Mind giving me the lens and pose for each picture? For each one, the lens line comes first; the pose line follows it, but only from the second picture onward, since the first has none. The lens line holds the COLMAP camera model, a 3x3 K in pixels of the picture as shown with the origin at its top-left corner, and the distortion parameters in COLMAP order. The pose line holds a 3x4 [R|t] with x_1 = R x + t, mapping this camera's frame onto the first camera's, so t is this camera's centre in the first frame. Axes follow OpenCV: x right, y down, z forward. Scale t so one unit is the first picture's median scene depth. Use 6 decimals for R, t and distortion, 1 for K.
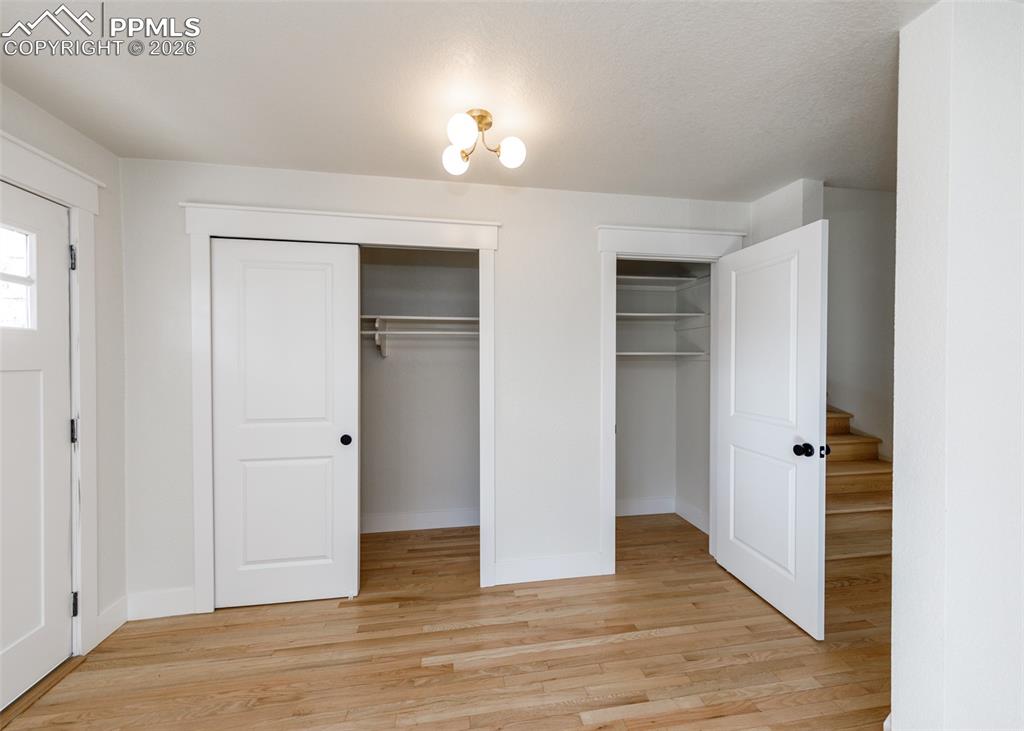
lens RADIAL K [[404.4, 0, 504.4], [0, 404.4, 342.7], [0, 0, 1]] dist [0.000746, -0.000109]
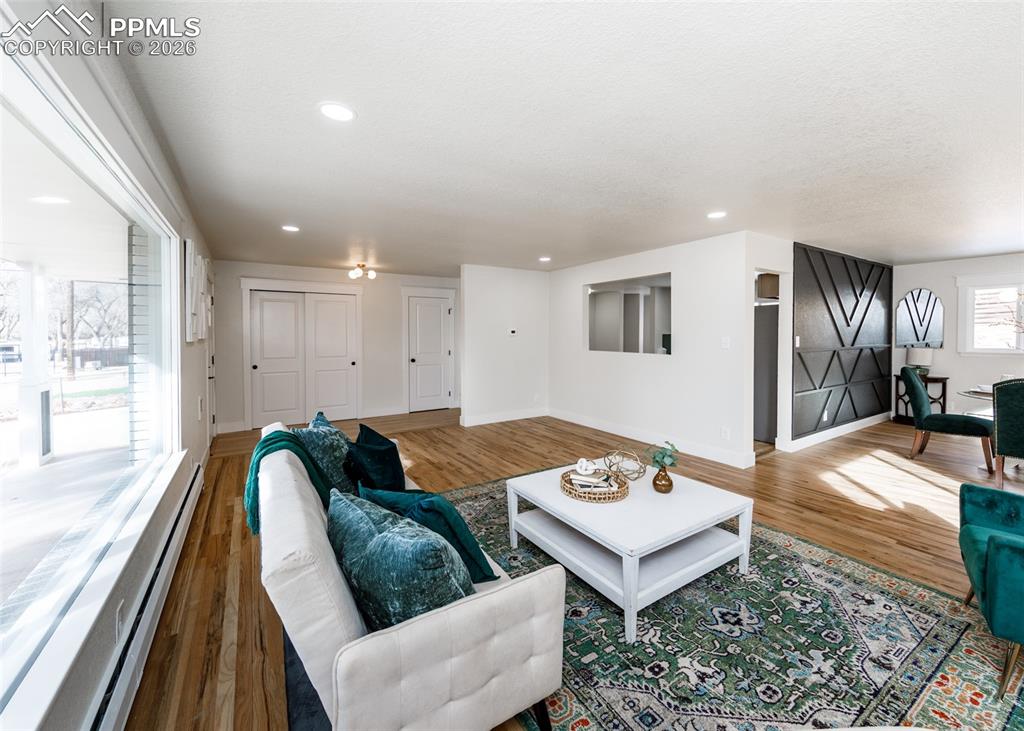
lens RADIAL K [[404.4, 0, 504.4], [0, 404.4, 342.7], [0, 0, 1]] dist [0.000746, -0.000109]
pose [[0.922666, -0.014273, 0.385335, -0.206002], [0.010412, 0.999873, 0.012104, 0.071216], [-0.385458, -0.007156, 0.922697, -2.168219]]
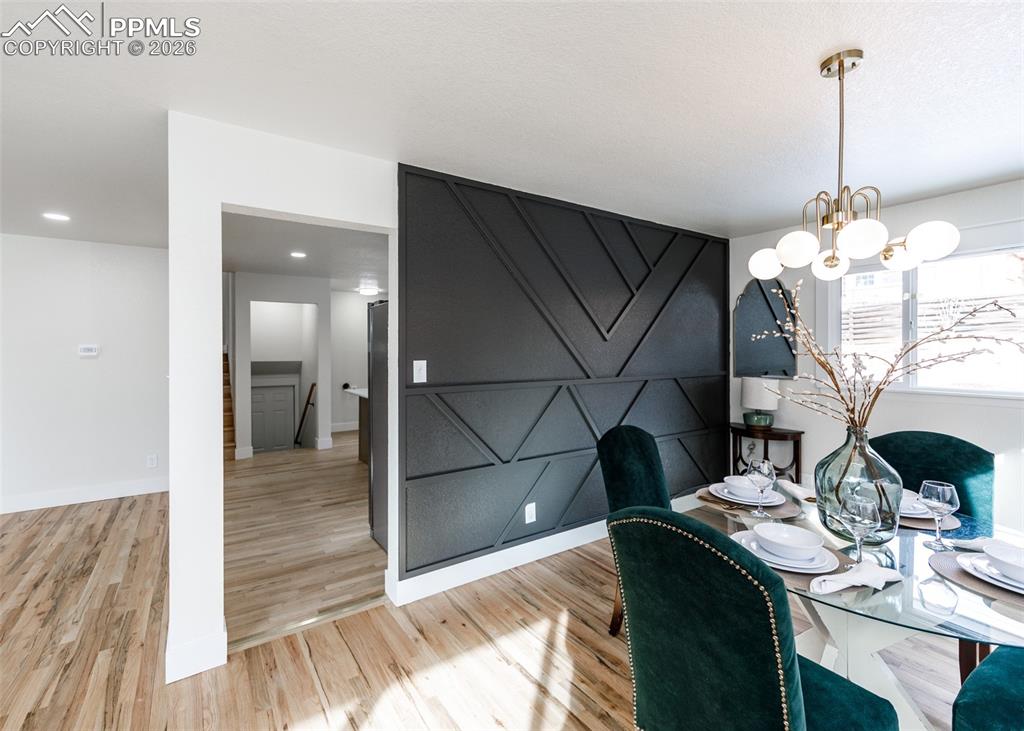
lens RADIAL K [[455.8, 0, 486.5], [0, 455.8, 347.4], [0, 0, 1]] dist [0.003286, 0.000192]
pose [[0.917987, -0.003413, 0.396597, 1.796599], [0.009198, 0.999877, -0.012684, 0.061894], [-0.396505, 0.015292, 0.917905, -1.925036]]
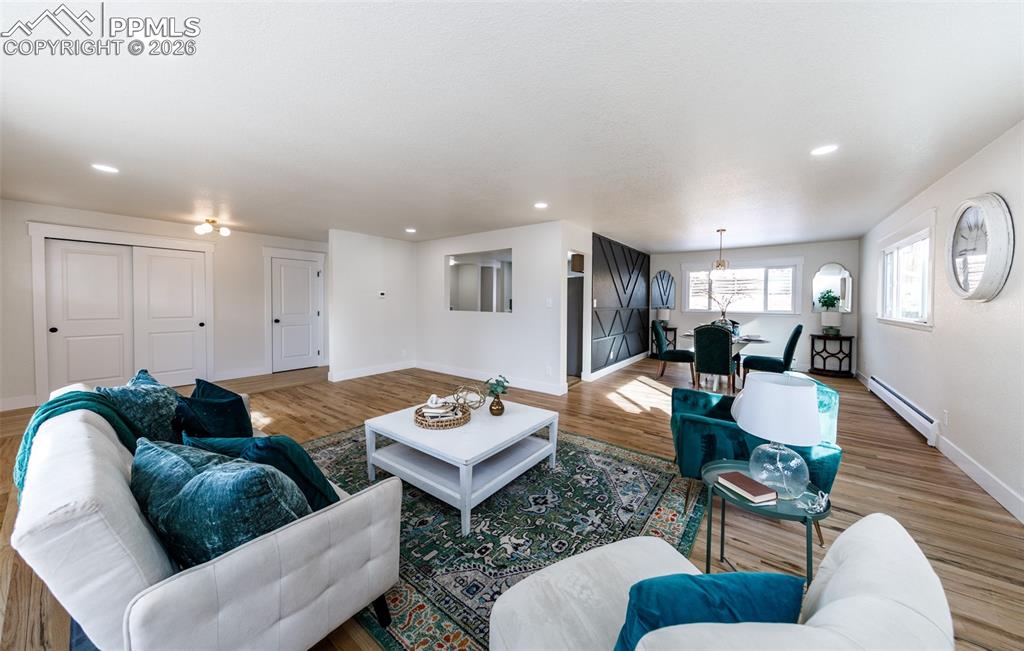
lens RADIAL K [[340.8, 0, 512.0], [0, 340.8, 308.8], [0, 0, 1]] dist [0.006510, -0.002678]
pose [[0.723421, -0.012720, 0.690290, -0.164221], [0.002407, 0.999871, 0.015901, 0.108188], [-0.690403, -0.009842, 0.723358, -2.213481]]
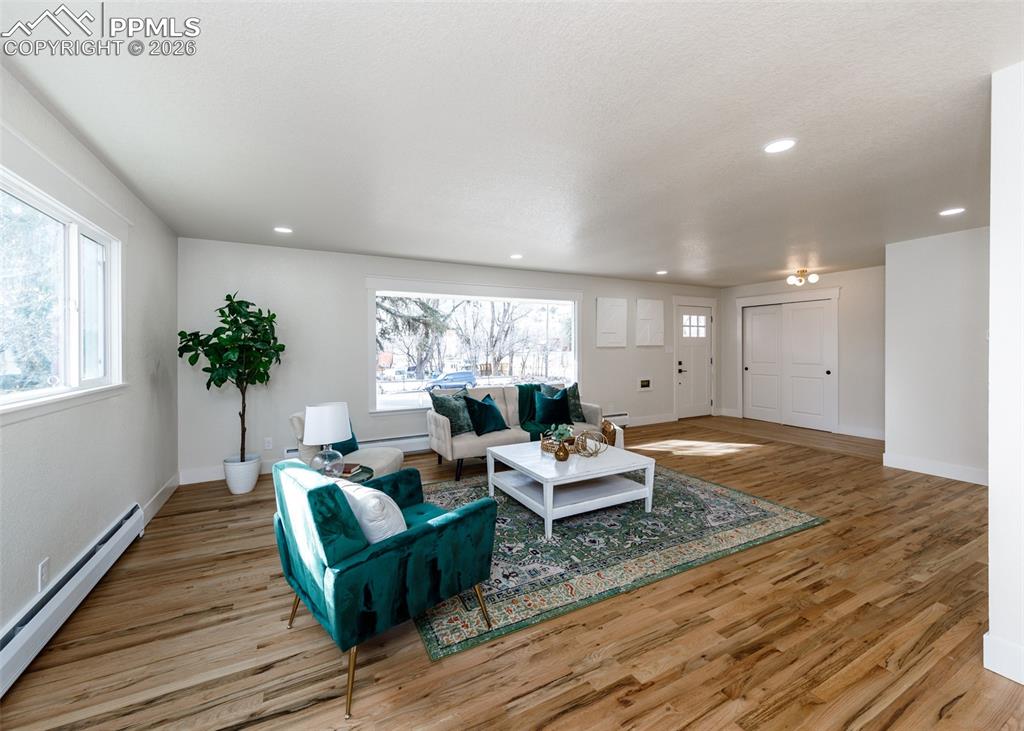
lens RADIAL K [[419.9, 0, 518.6], [0, 419.9, 351.2], [0, 0, 1]] dist [0.002235, -0.000193]
pose [[0.321862, 0.003068, -0.946782, 2.053016], [-0.001308, 0.999995, 0.002796, 0.097405], [0.946786, 0.000338, 0.321865, -1.950769]]
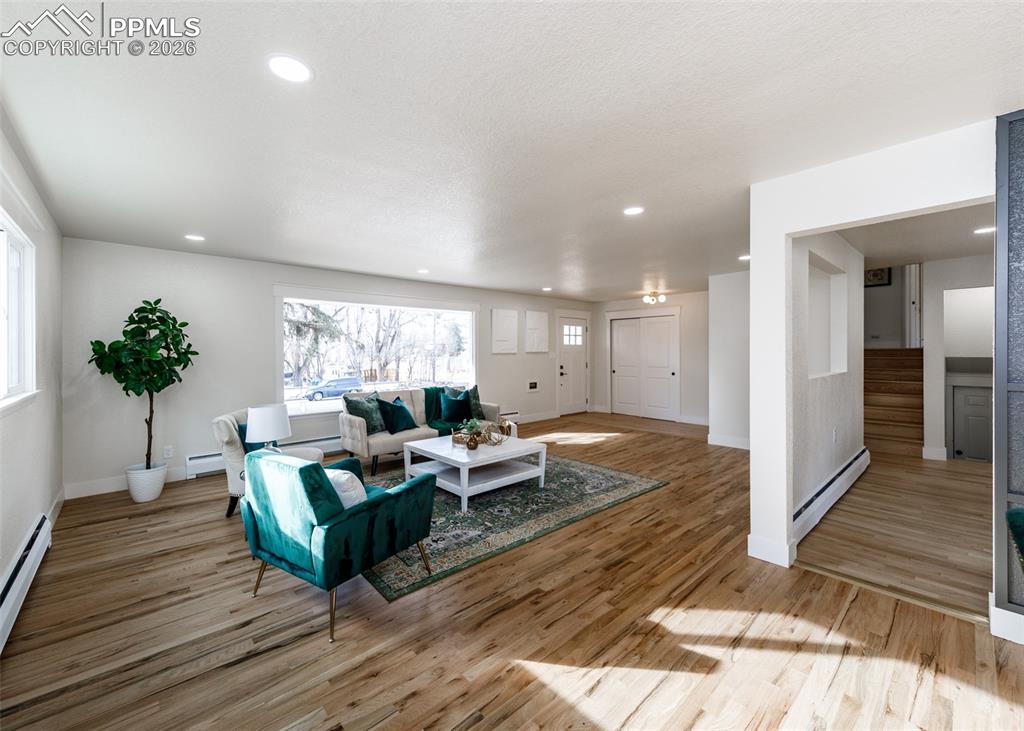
lens RADIAL K [[416.8, 0, 501.8], [0, 416.8, 352.3], [0, 0, 1]] dist [-0.001798, -0.000261]
pose [[0.531779, -0.005666, -0.846865, 2.262621], [-0.001287, 0.999971, -0.007498, 0.092582], [0.846882, 0.005077, 0.531756, -2.169114]]
